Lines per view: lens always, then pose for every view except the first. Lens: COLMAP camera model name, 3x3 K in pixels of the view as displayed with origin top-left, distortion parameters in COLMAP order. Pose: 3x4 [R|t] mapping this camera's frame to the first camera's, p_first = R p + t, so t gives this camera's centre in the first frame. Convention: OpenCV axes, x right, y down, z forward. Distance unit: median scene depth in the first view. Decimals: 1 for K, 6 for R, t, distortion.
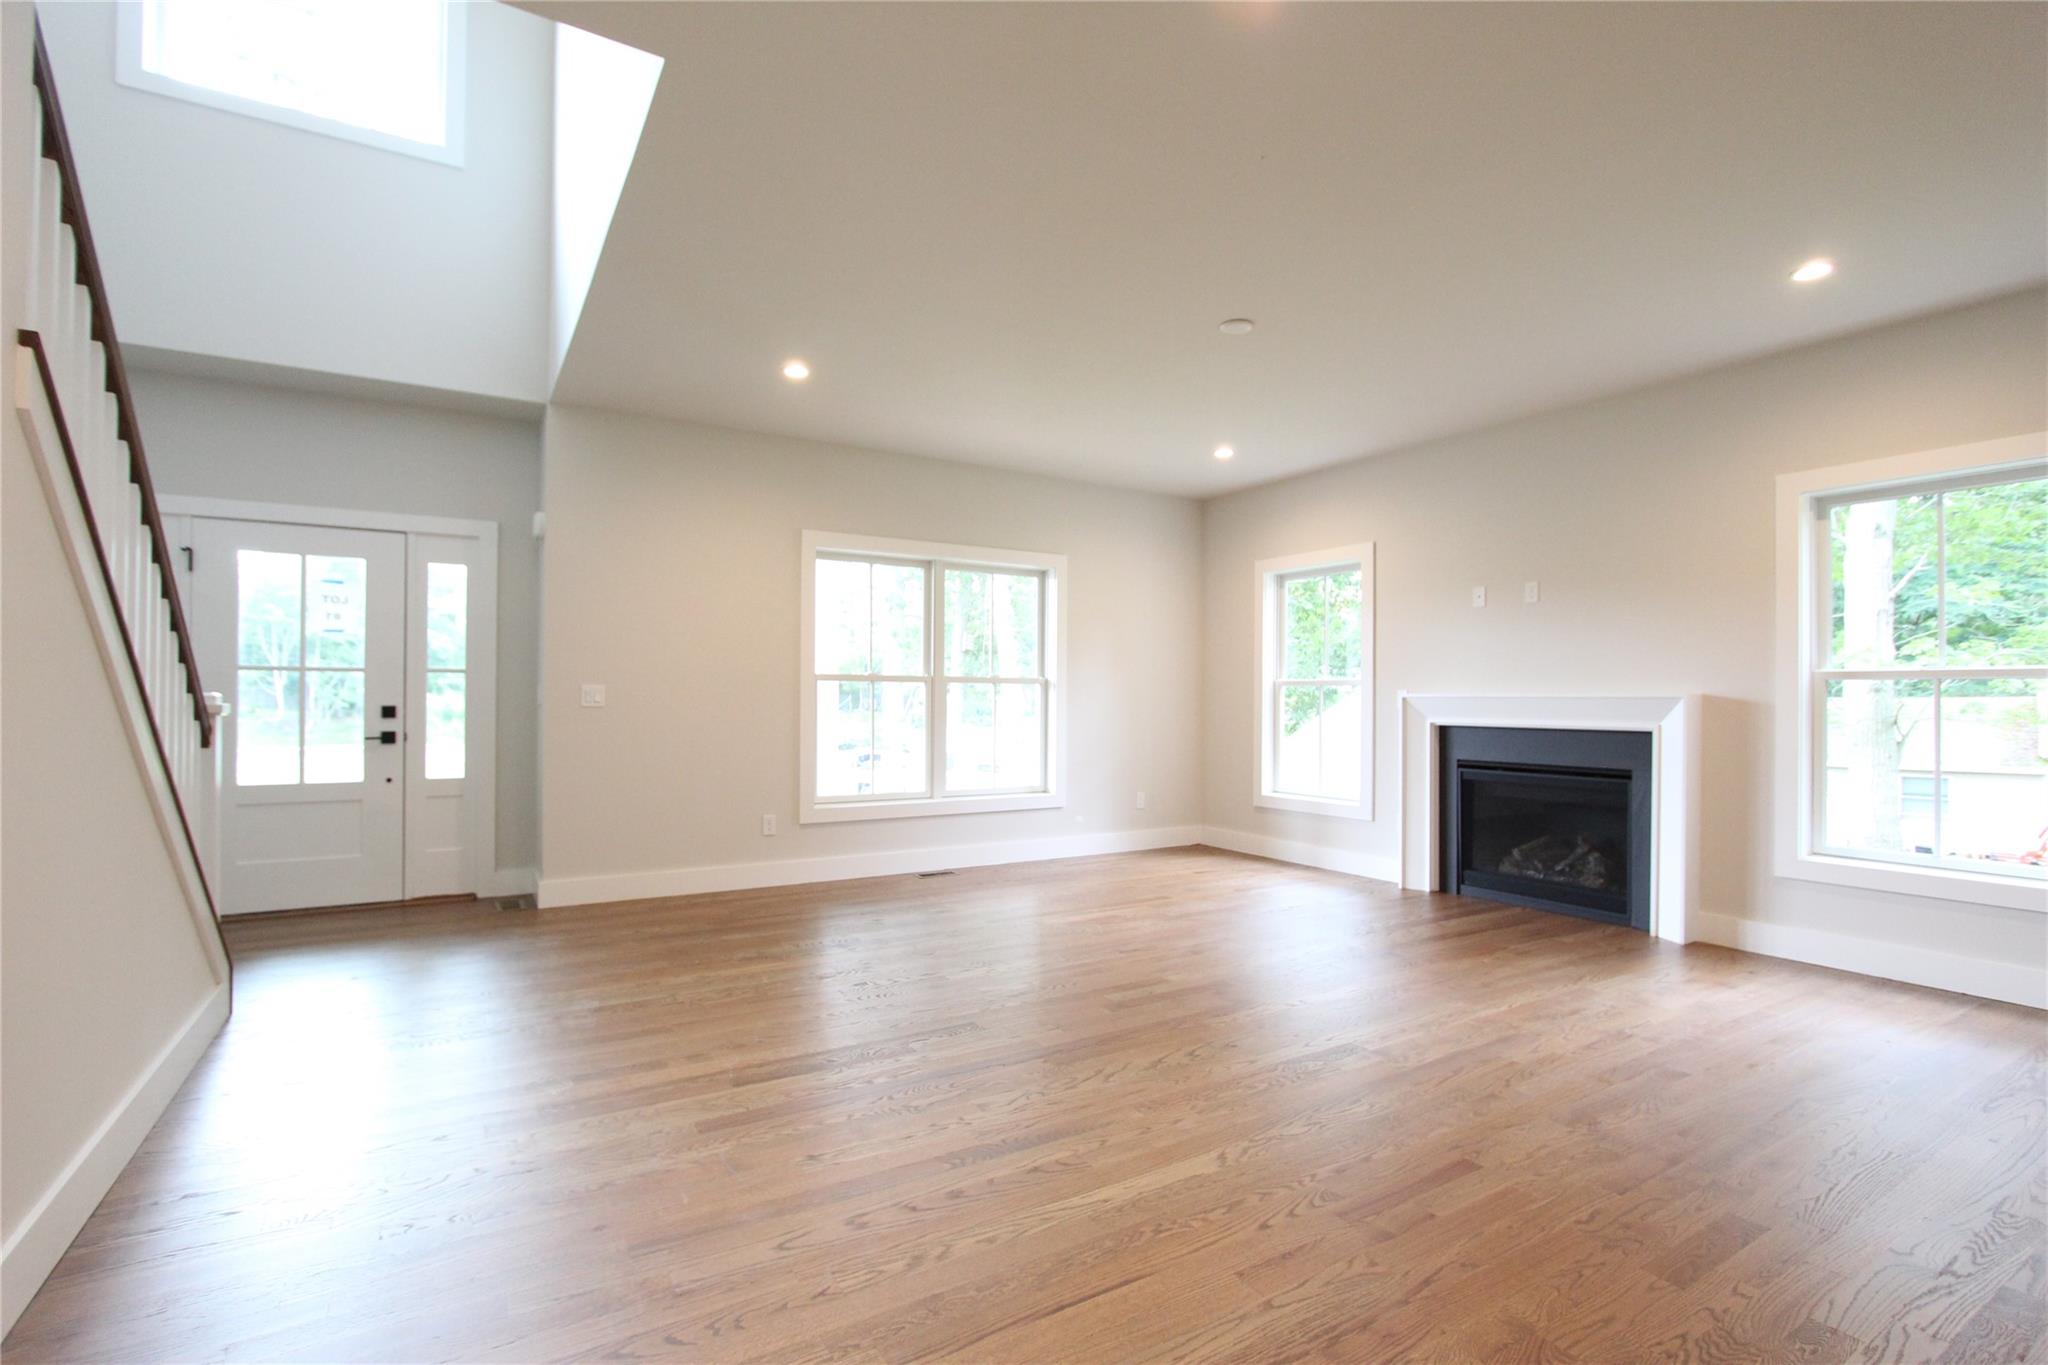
lens RADIAL K [[944.5, 0, 1019.9], [0, 944.5, 692.8], [0, 0, 1]] dist [-0.017393, 0.001540]
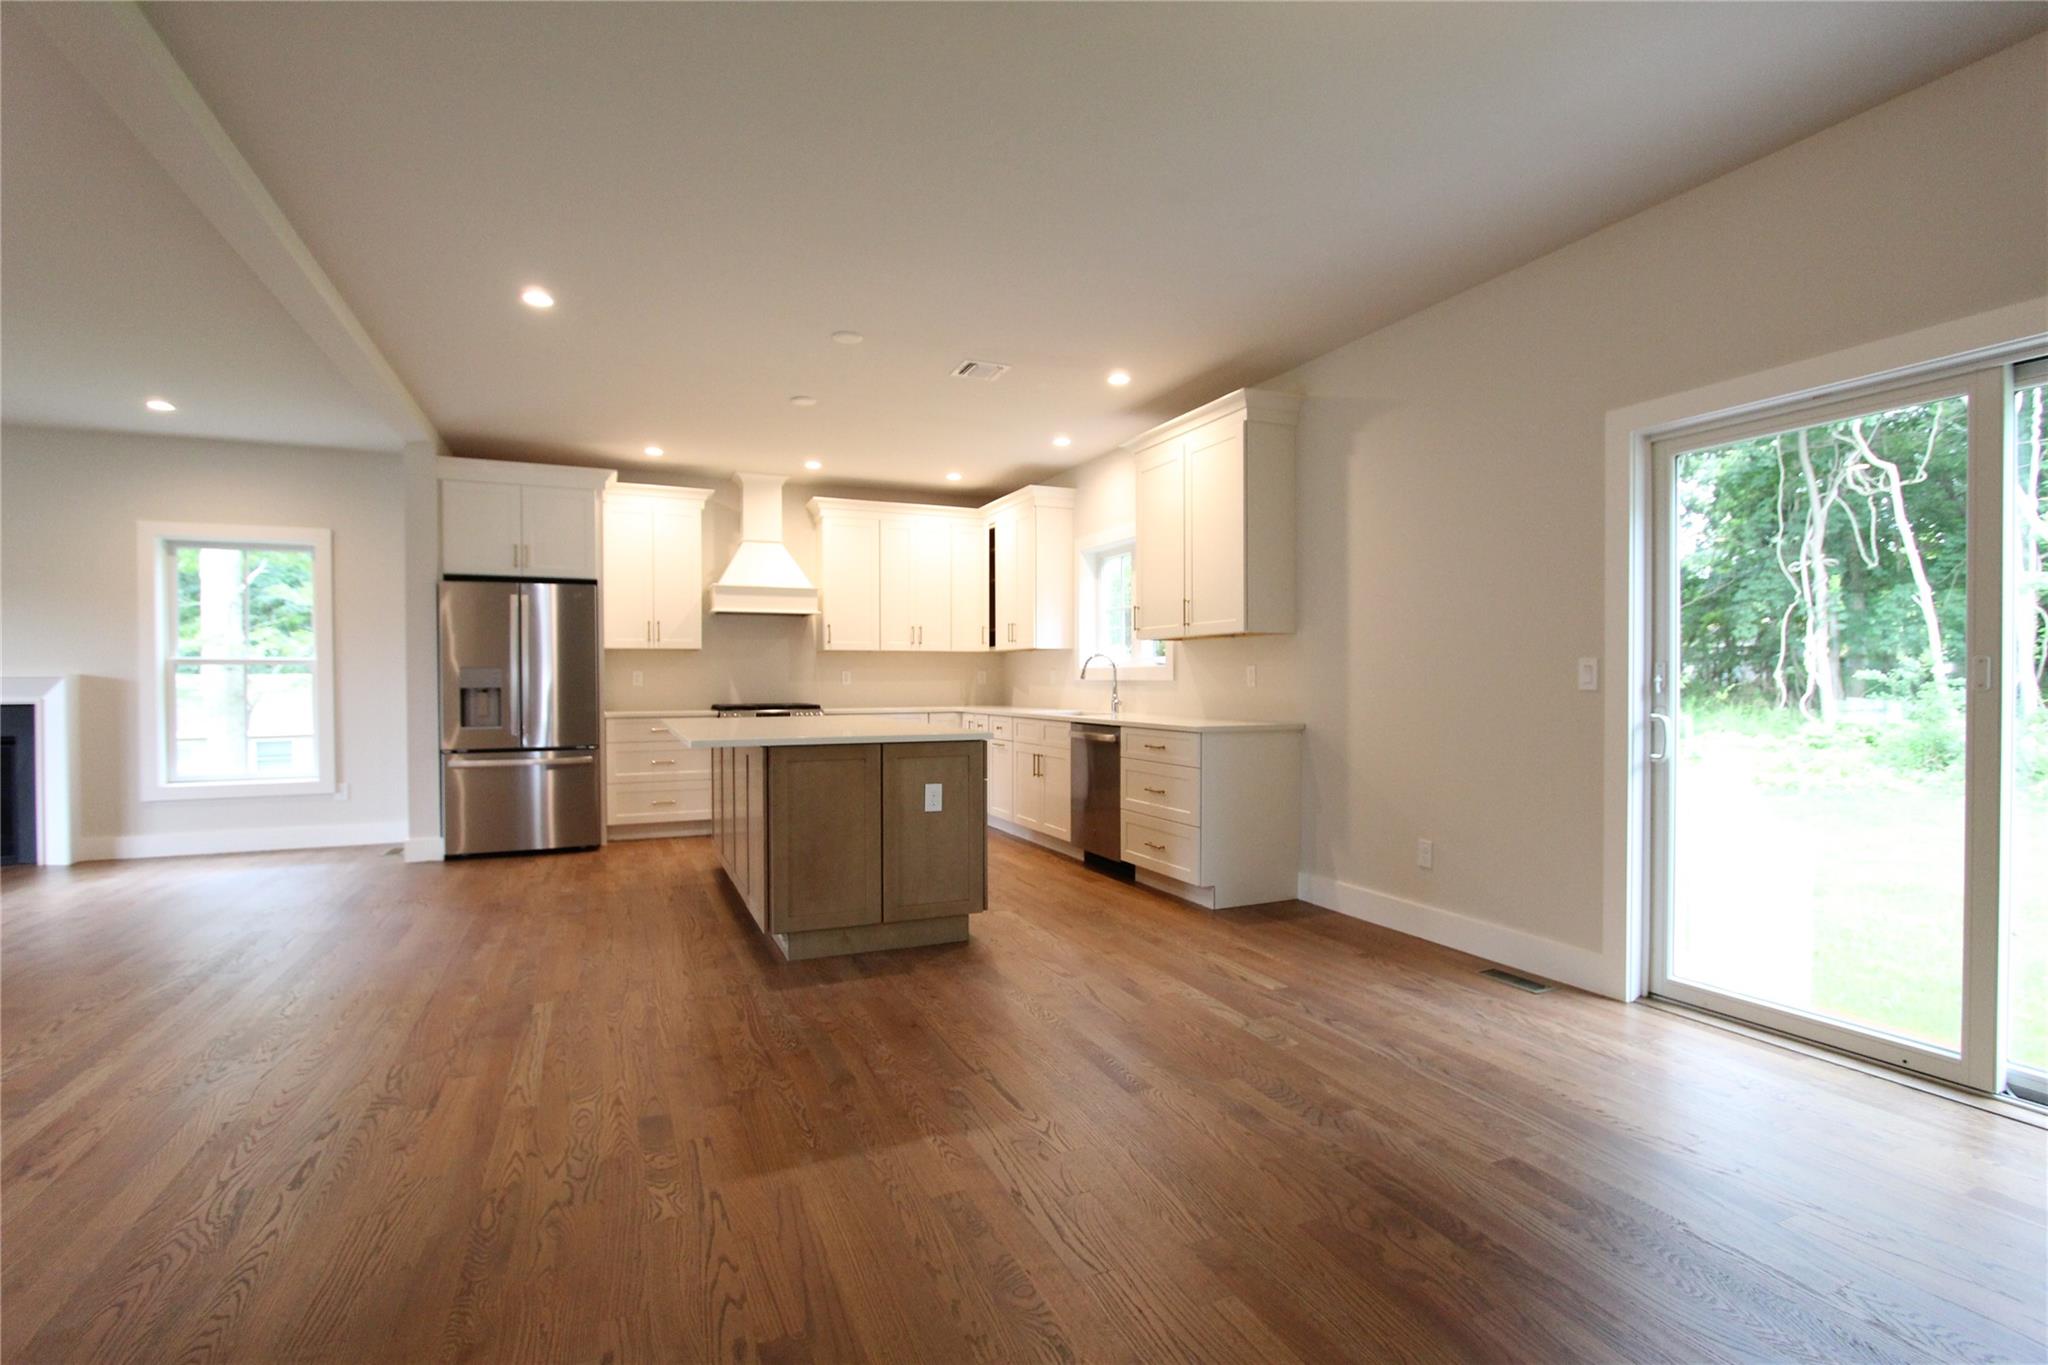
lens RADIAL K [[944.5, 0, 1019.9], [0, 944.5, 692.8], [0, 0, 1]] dist [-0.017393, 0.001540]
pose [[0.133475, -0.022150, 0.990805, -0.339425], [-0.003183, 0.999735, 0.022779, -0.005910], [-0.991047, -0.006194, 0.133370, -0.422010]]
